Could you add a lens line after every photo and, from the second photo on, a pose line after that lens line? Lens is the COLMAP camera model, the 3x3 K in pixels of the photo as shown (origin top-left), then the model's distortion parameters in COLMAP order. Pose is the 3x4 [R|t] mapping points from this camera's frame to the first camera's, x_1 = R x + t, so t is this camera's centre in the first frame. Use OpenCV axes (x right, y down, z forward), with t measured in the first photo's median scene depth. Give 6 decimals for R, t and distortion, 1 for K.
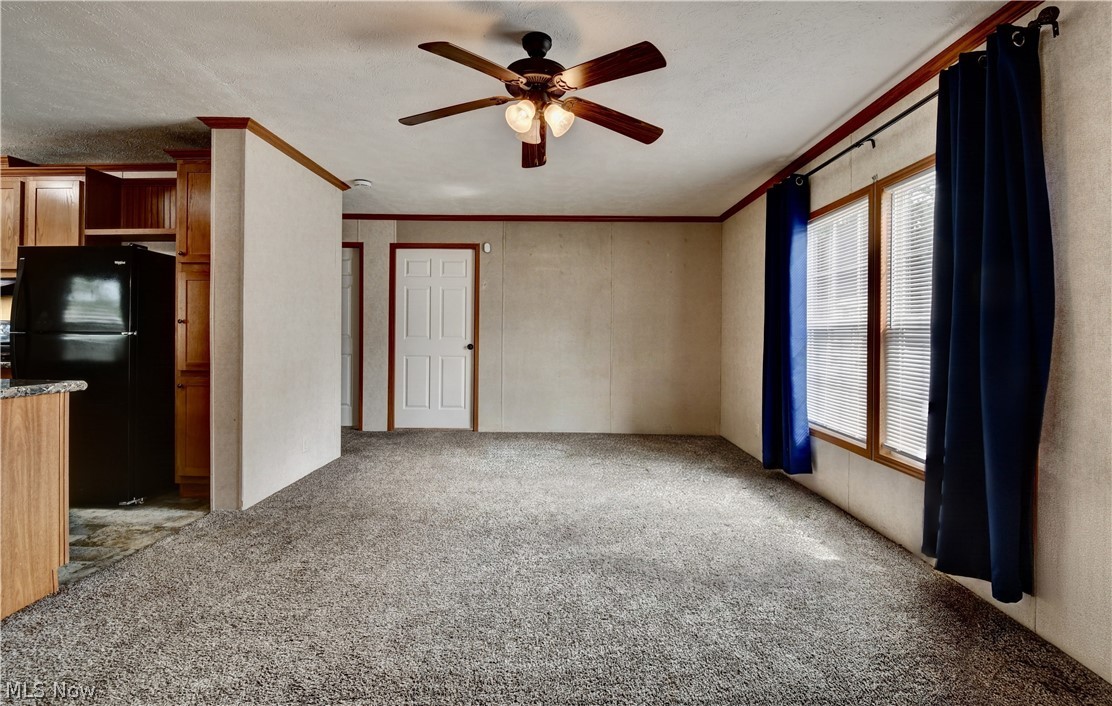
lens RADIAL K [[487.1, 0, 559.4], [0, 487.1, 335.3], [0, 0, 1]] dist [0.010769, -0.020016]
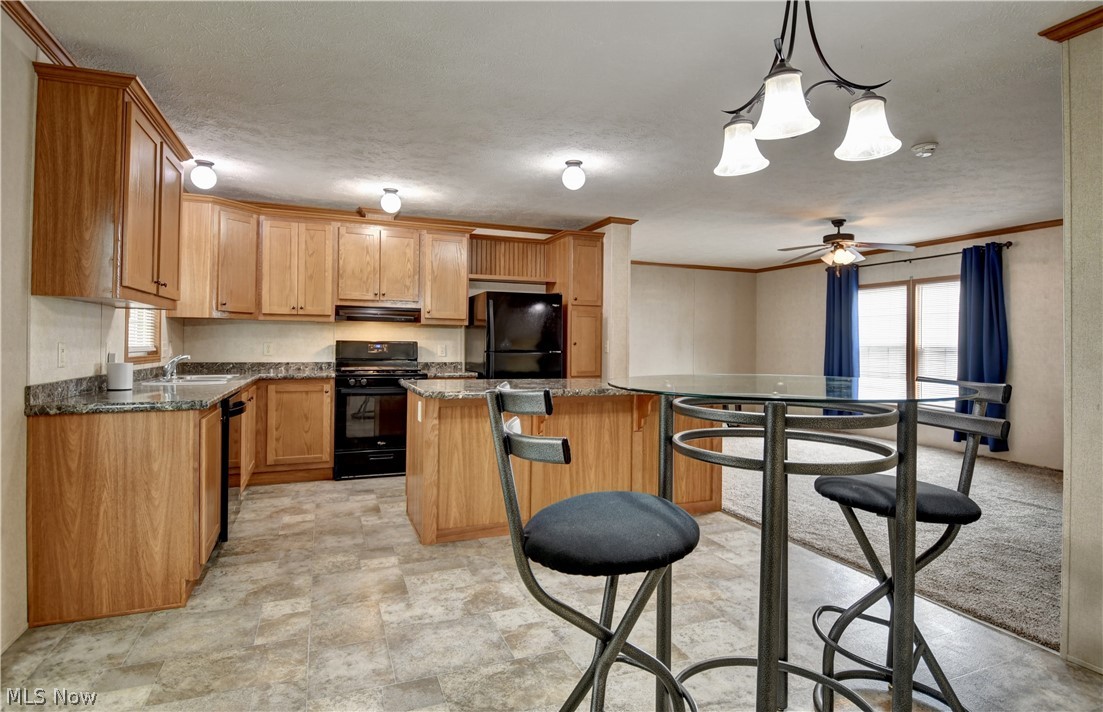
lens RADIAL K [[574.5, 0, 555.8], [0, 574.5, 340.2], [0, 0, 1]] dist [0.004451, -0.000963]
pose [[0.924483, 0.004525, 0.381196, -1.554940], [-0.001952, 0.999973, -0.007137, -0.027343], [-0.381218, 0.005854, 0.924467, -0.647128]]
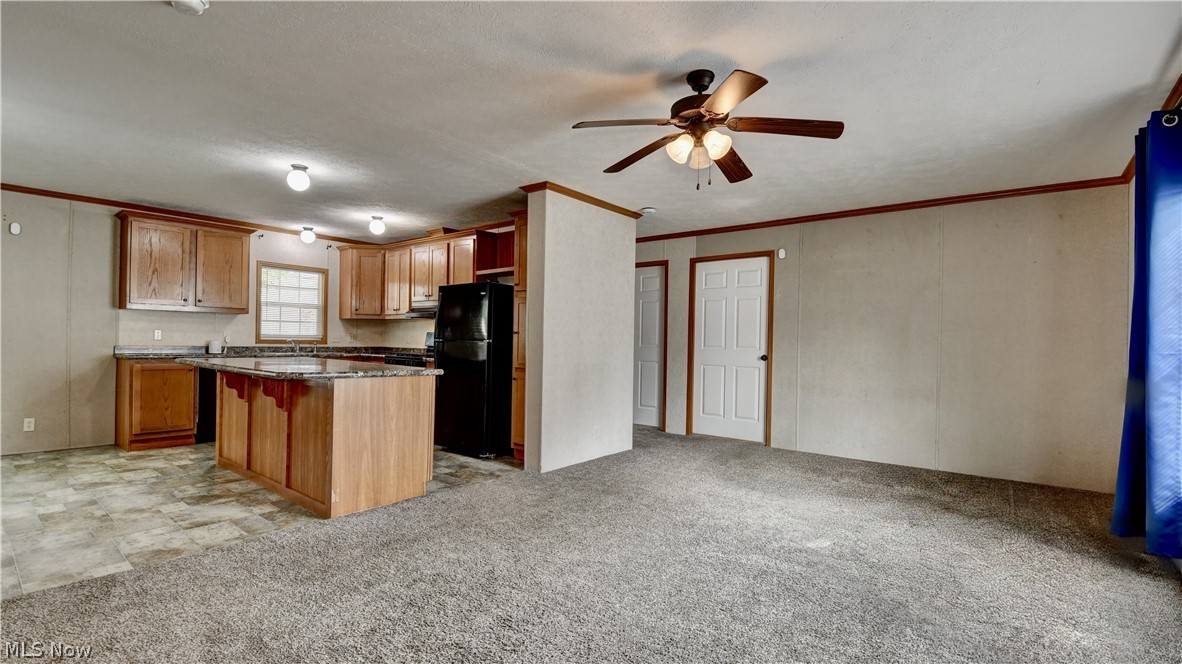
lens RADIAL K [[527.0, 0, 590.0], [0, 527.0, 340.7], [0, 0, 1]] dist [0.011993, -0.020330]
pose [[0.779790, 0.005359, -0.626018, 0.355229], [-0.013029, 0.999886, -0.007671, 0.003883], [0.625906, 0.014138, 0.779771, -0.053402]]
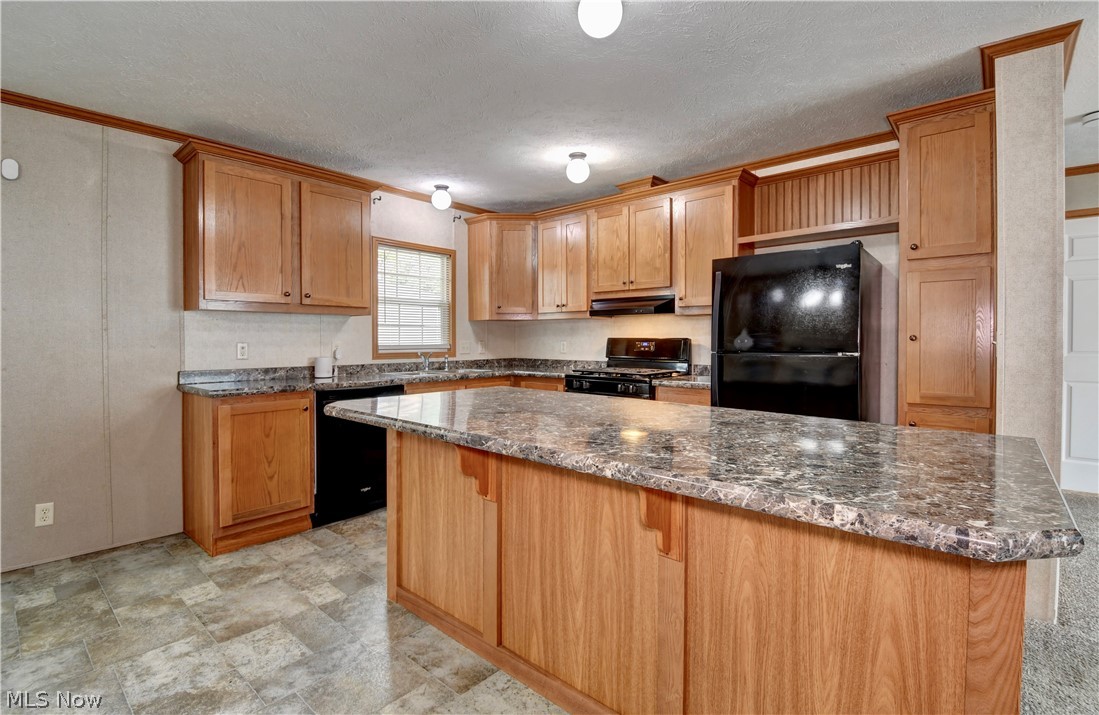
lens RADIAL K [[505.9, 0, 550.5], [0, 505.9, 344.7], [0, 0, 1]] dist [0.013144, -0.022089]
pose [[0.747988, -0.001528, -0.663711, -0.695576], [0.005379, 0.999978, 0.003759, -0.024848], [0.663691, -0.006381, 0.747980, 0.048200]]
